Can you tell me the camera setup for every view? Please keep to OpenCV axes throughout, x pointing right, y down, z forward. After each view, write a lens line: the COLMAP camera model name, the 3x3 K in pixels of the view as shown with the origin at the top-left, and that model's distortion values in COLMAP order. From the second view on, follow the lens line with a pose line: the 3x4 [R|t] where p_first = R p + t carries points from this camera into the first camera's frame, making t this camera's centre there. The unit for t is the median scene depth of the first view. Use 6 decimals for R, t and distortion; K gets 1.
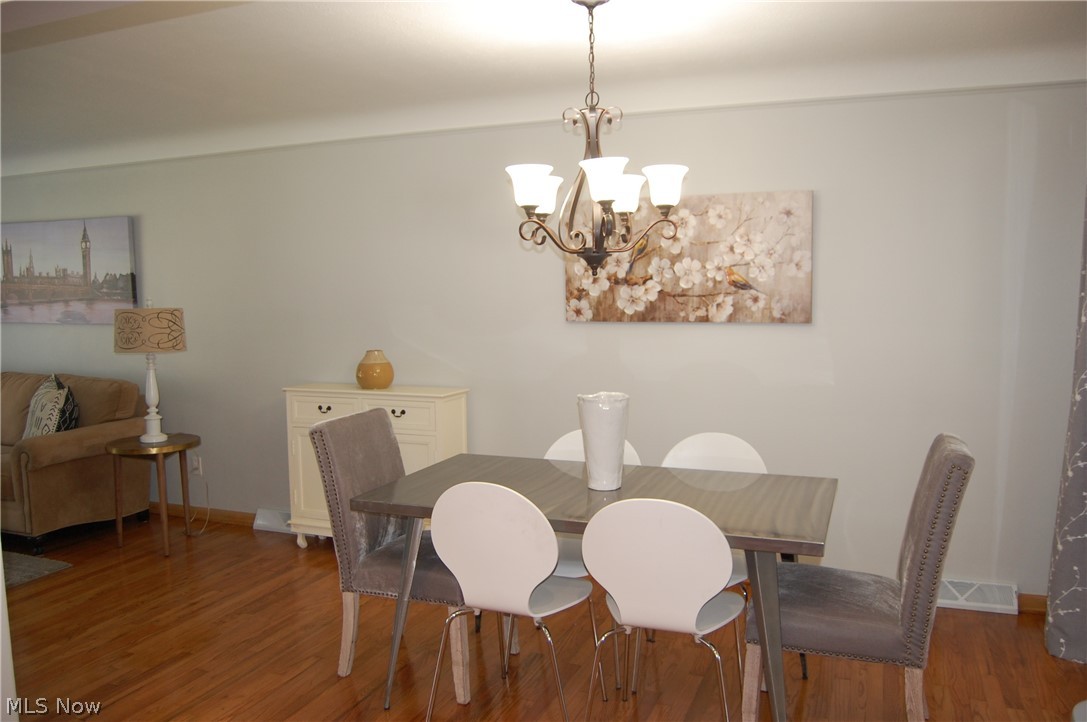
lens RADIAL K [[851.1, 0, 544.3], [0, 851.1, 362.6], [0, 0, 1]] dist [-0.074002, 0.011572]
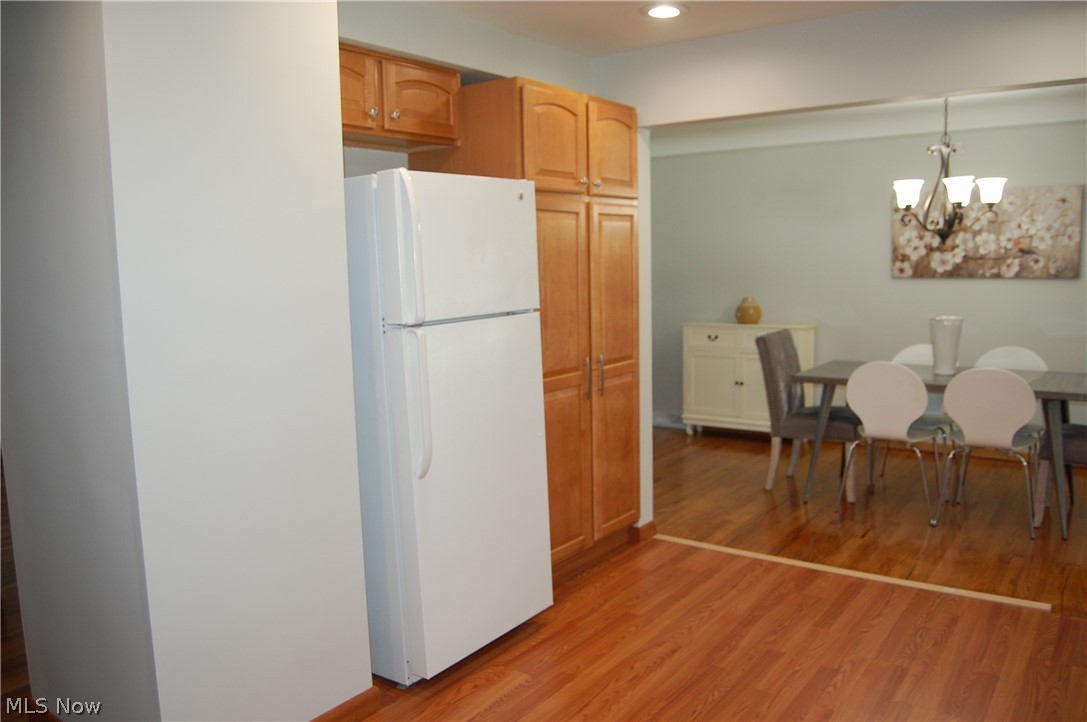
lens RADIAL K [[851.1, 0, 544.2], [0, 851.1, 365.2], [0, 0, 1]] dist [-0.074002, 0.011572]
pose [[0.970084, 0.020578, -0.241898, -0.211405], [-0.011425, 0.999167, 0.039181, 0.054257], [0.242502, -0.035245, 0.969510, -0.555383]]
